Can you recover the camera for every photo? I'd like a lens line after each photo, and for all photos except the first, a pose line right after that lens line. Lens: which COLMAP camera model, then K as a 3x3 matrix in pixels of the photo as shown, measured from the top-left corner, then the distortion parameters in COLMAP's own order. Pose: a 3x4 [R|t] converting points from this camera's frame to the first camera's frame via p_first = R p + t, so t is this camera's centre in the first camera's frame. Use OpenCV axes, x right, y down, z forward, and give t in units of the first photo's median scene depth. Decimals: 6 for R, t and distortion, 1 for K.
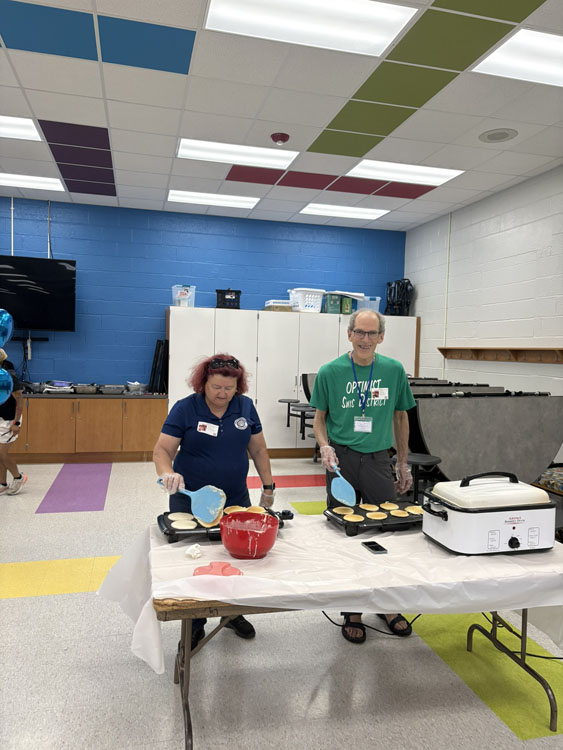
lens RADIAL K [[578.3, 0, 283.7], [0, 578.3, 380.2], [0, 0, 1]] dist [0.042050, -0.042568]
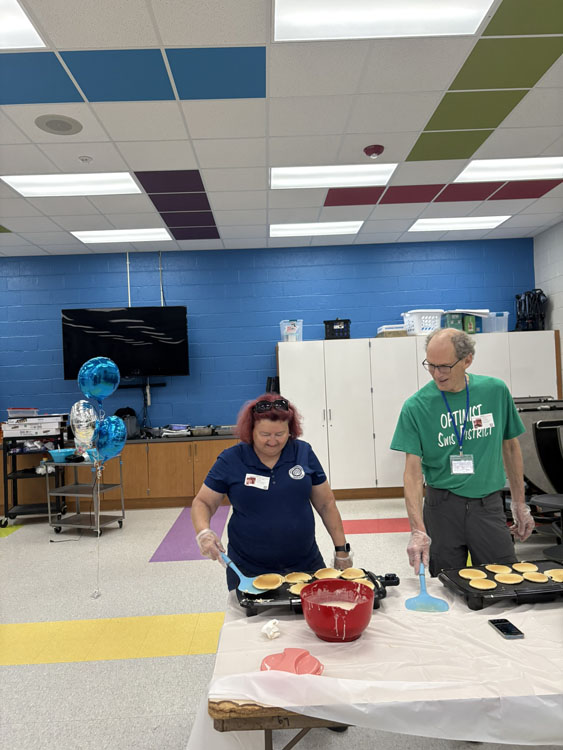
lens RADIAL K [[578.3, 0, 276.8], [0, 578.3, 378.3], [0, 0, 1]] dist [0.042050, -0.042568]
pose [[0.970813, -0.070614, -0.229206, 0.027652], [0.056510, 0.996115, -0.067534, -0.001411], [0.233084, 0.052610, 0.971032, 0.075477]]
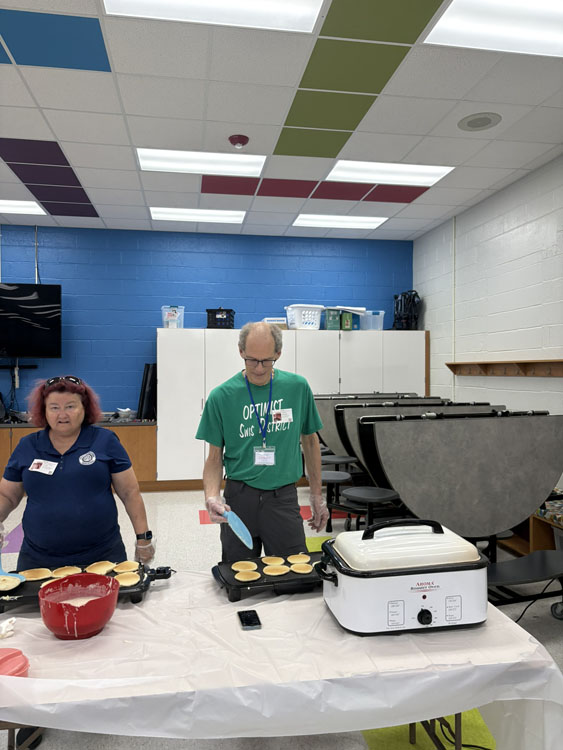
lens RADIAL K [[578.3, 0, 282.7], [0, 578.3, 377.1], [0, 0, 1]] dist [0.042050, -0.042568]
pose [[0.995791, -0.027396, -0.087464, 0.121488], [0.023566, 0.998730, -0.044525, 0.000141], [0.088573, 0.042276, 0.995172, 0.095803]]
